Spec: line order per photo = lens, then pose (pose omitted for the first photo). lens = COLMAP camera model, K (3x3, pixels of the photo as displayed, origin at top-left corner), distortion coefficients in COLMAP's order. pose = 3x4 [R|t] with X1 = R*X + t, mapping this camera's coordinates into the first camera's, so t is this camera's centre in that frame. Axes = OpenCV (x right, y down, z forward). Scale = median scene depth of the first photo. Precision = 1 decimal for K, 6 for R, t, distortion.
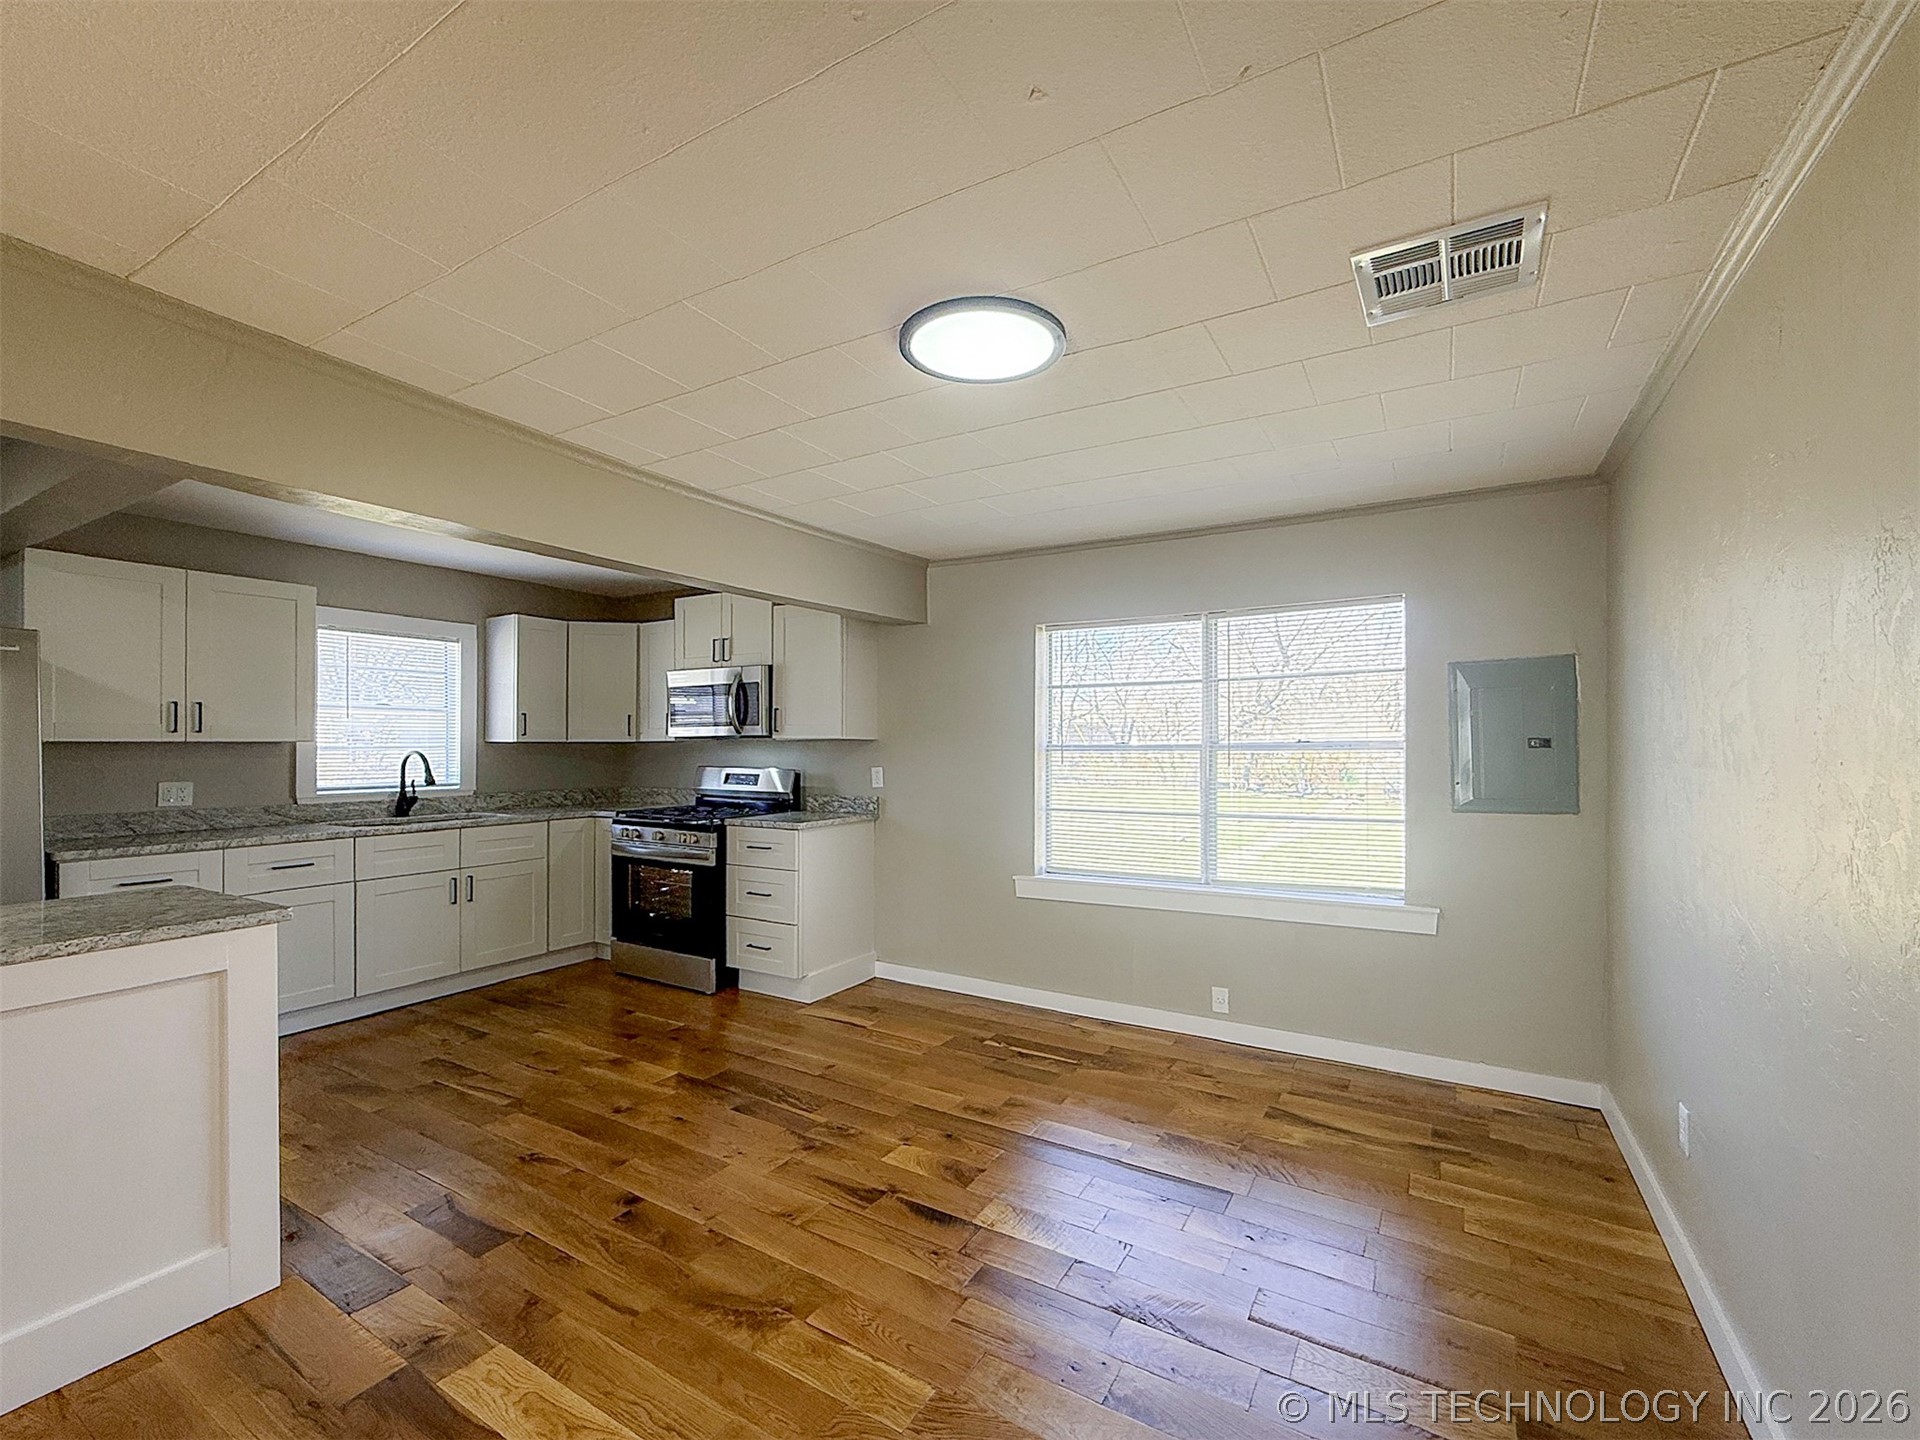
lens RADIAL K [[793.2, 0, 956.7], [0, 793.2, 738.3], [0, 0, 1]] dist [-0.000305, 0.001304]
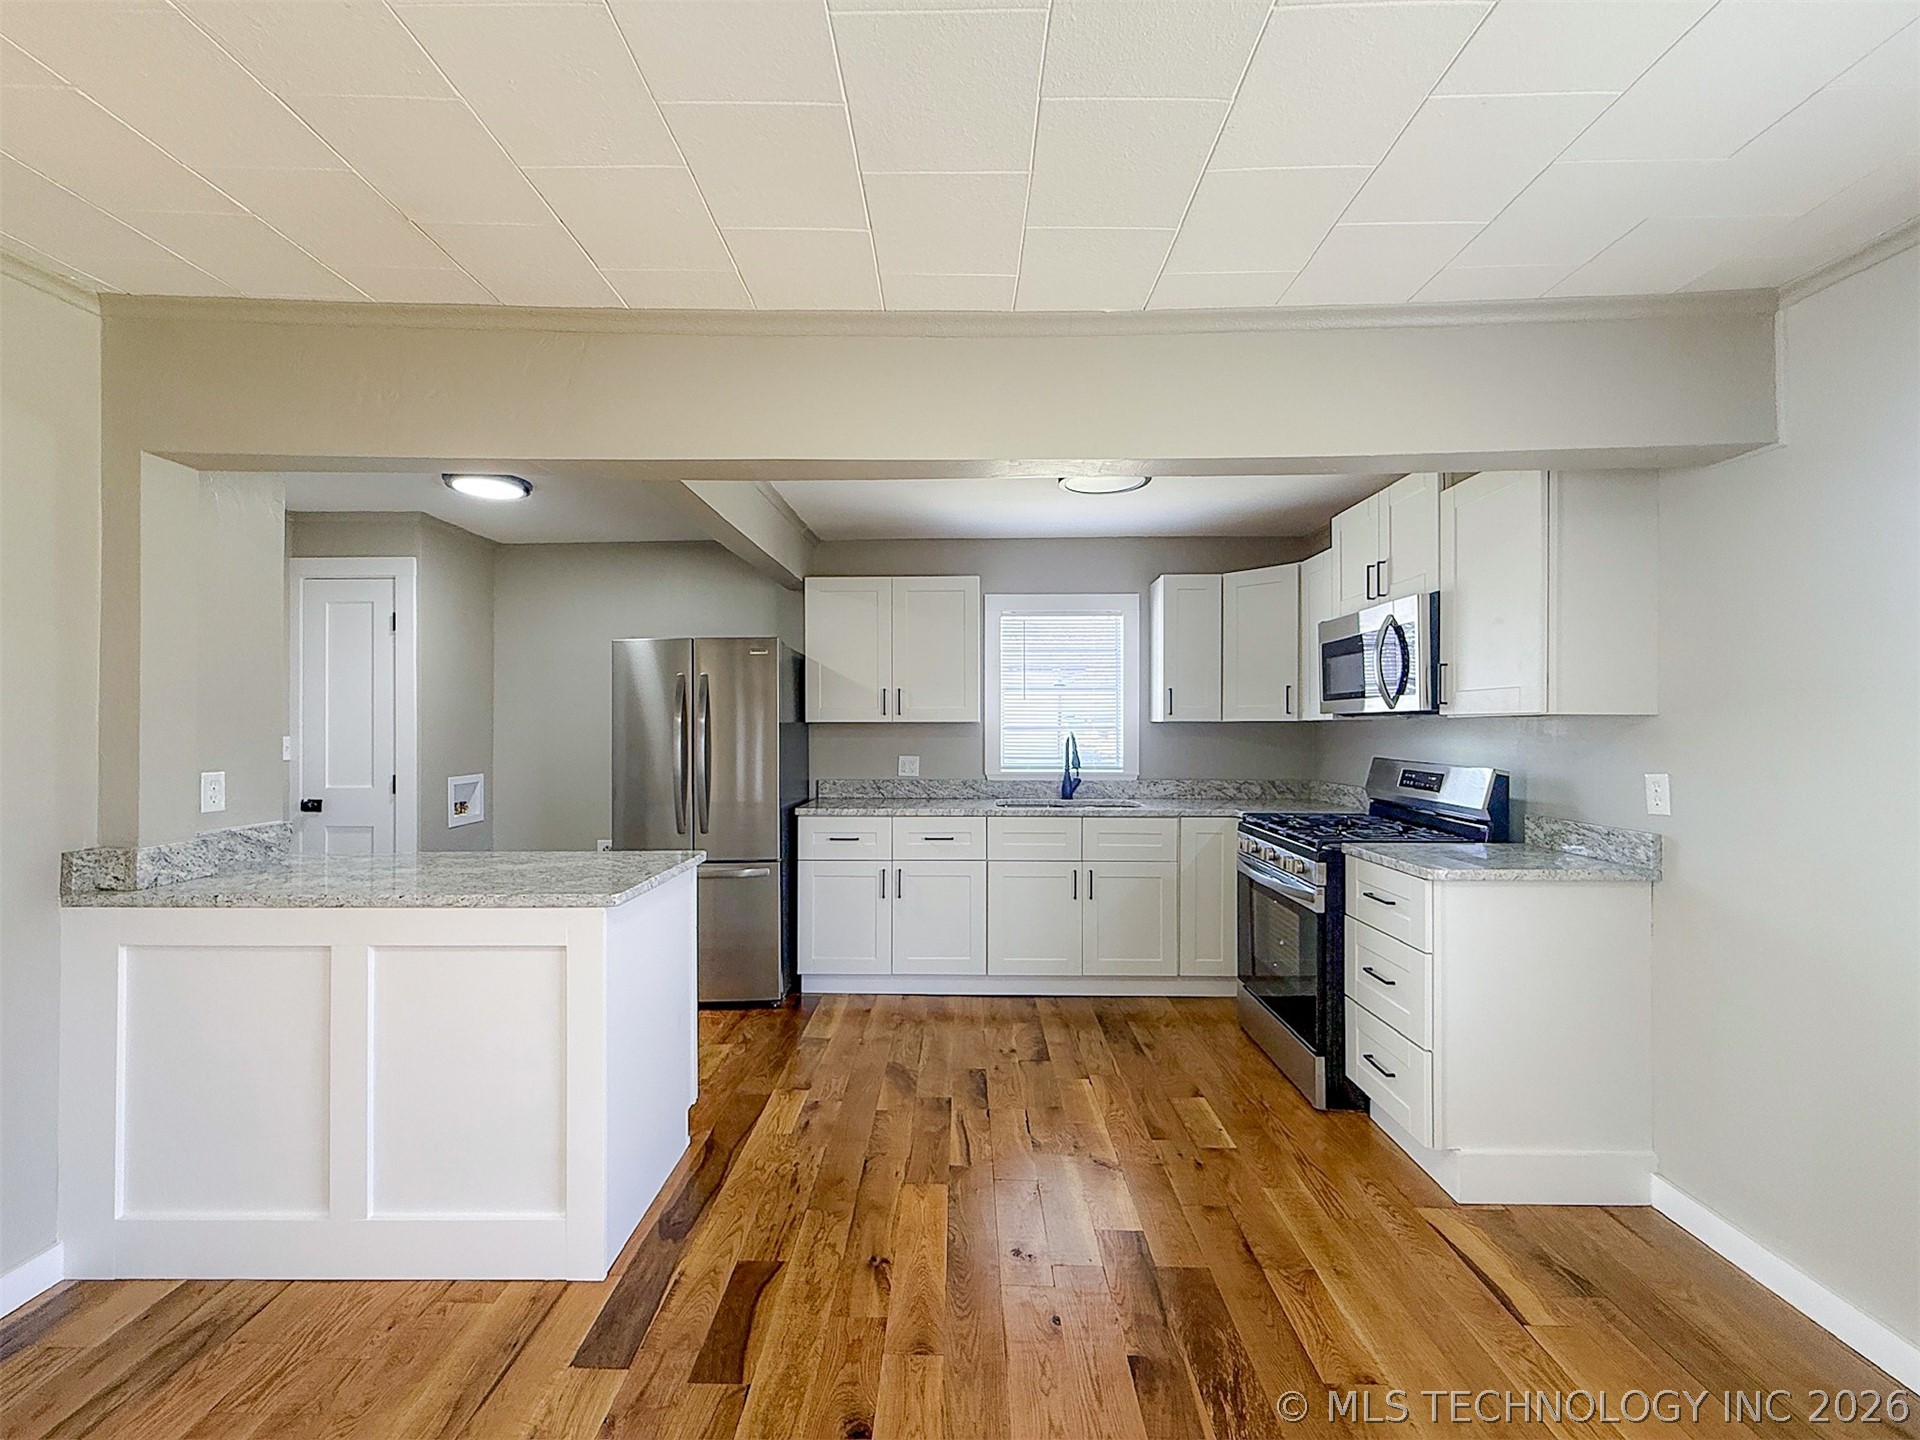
lens RADIAL K [[793.2, 0, 948.1], [0, 793.2, 713.4], [0, 0, 1]] dist [-0.000305, 0.001304]
pose [[0.503866, -0.011809, -0.863701, 0.101412], [0.006687, 0.999930, -0.009771, 0.001898], [0.863756, -0.000852, 0.503910, 0.411360]]
